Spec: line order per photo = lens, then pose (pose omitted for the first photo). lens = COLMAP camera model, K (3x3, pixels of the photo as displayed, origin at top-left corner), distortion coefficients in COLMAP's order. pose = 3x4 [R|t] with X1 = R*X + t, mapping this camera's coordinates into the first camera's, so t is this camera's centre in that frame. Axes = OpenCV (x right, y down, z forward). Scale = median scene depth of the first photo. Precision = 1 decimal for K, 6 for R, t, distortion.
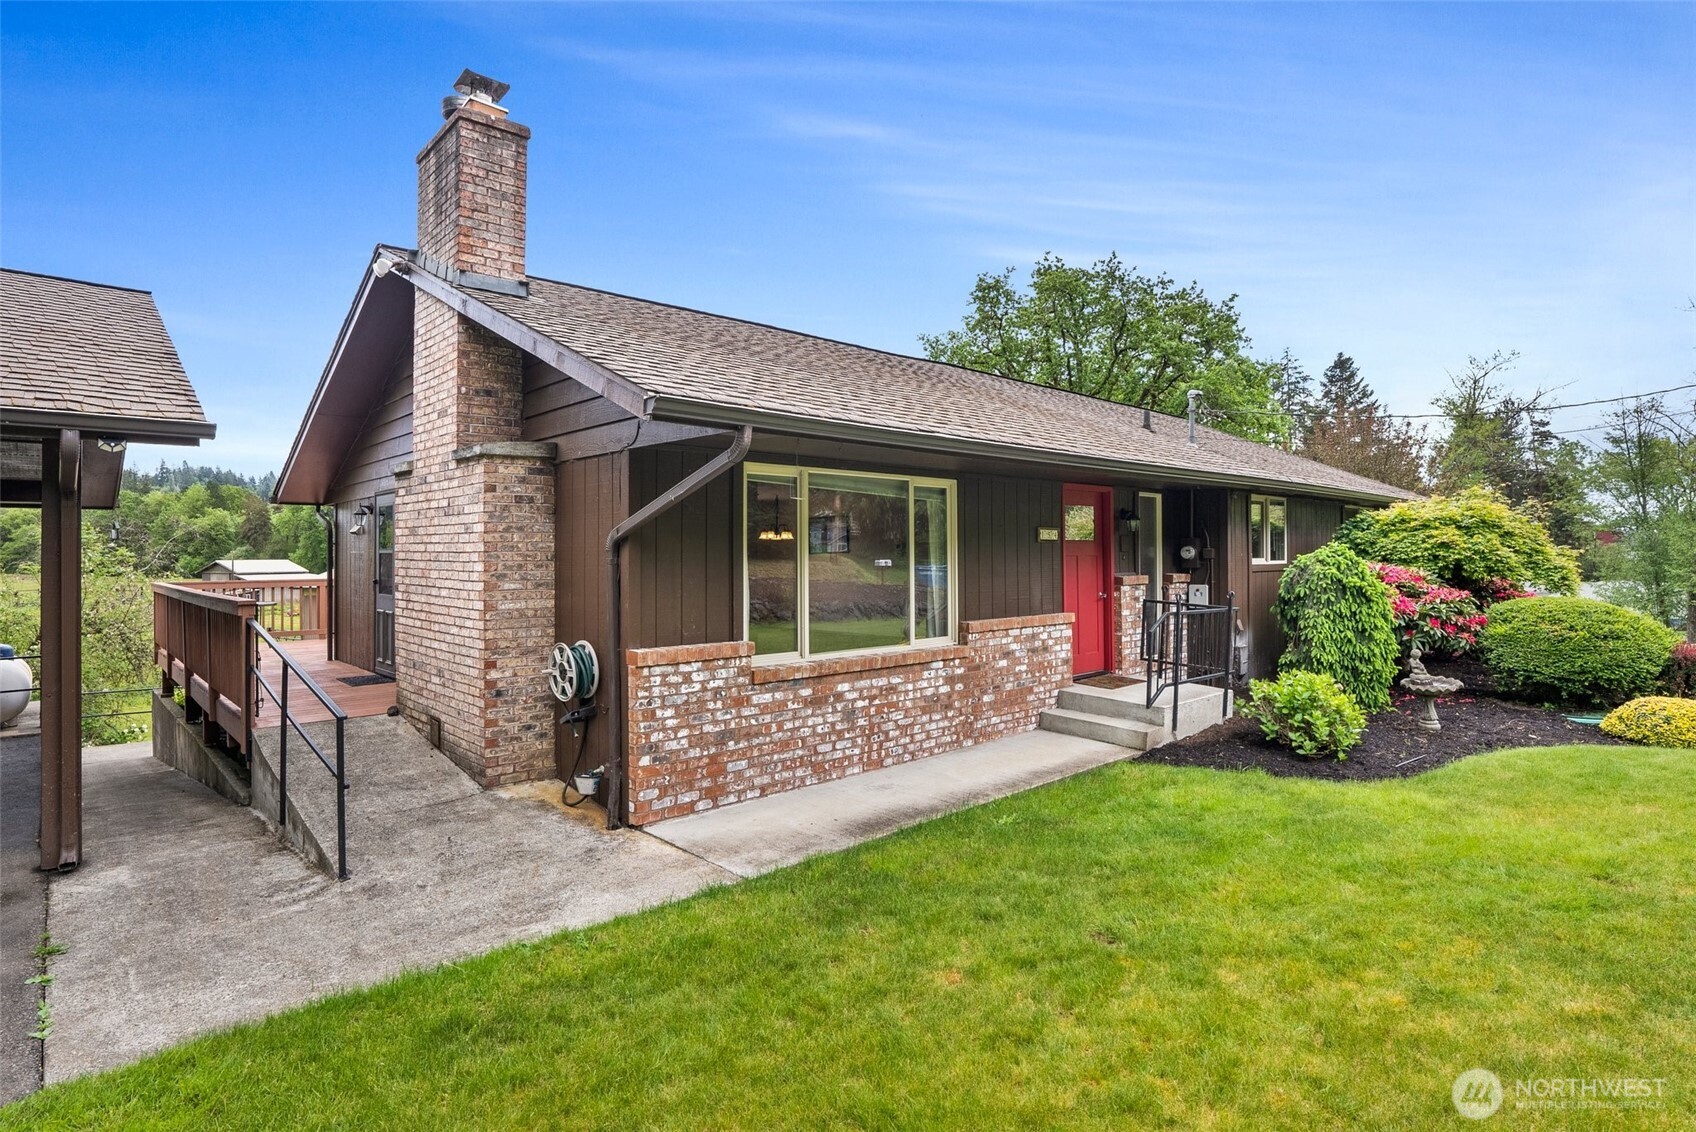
lens RADIAL K [[862.9, 0, 848.0], [0, 862.9, 566.0], [0, 0, 1]] dist [-0.042053, 0.000290]
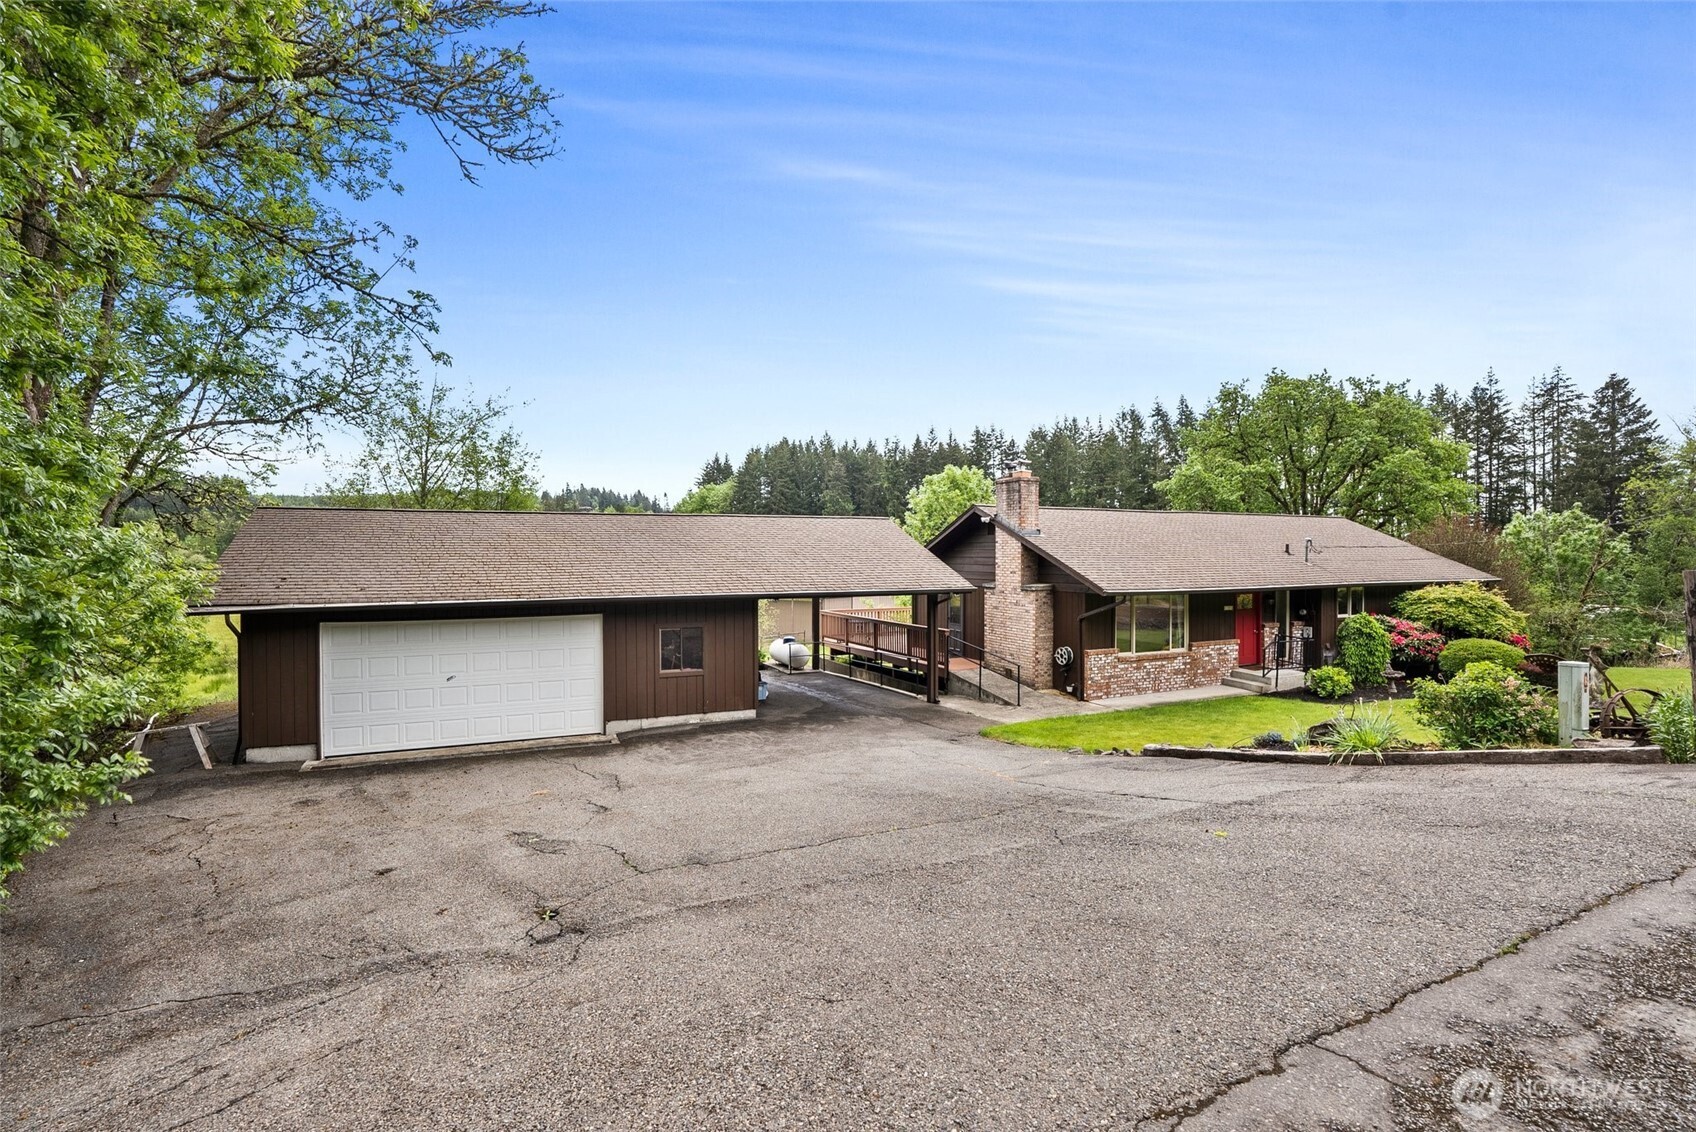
lens RADIAL K [[772.9, 0, 887.5], [0, 772.9, 572.0], [0, 0, 1]] dist [-0.000862, 0.000002]
pose [[0.962550, 0.006586, -0.271025, -0.142971], [-0.004557, 0.999957, 0.008115, -0.196191], [0.271066, -0.006576, 0.962538, -1.812367]]
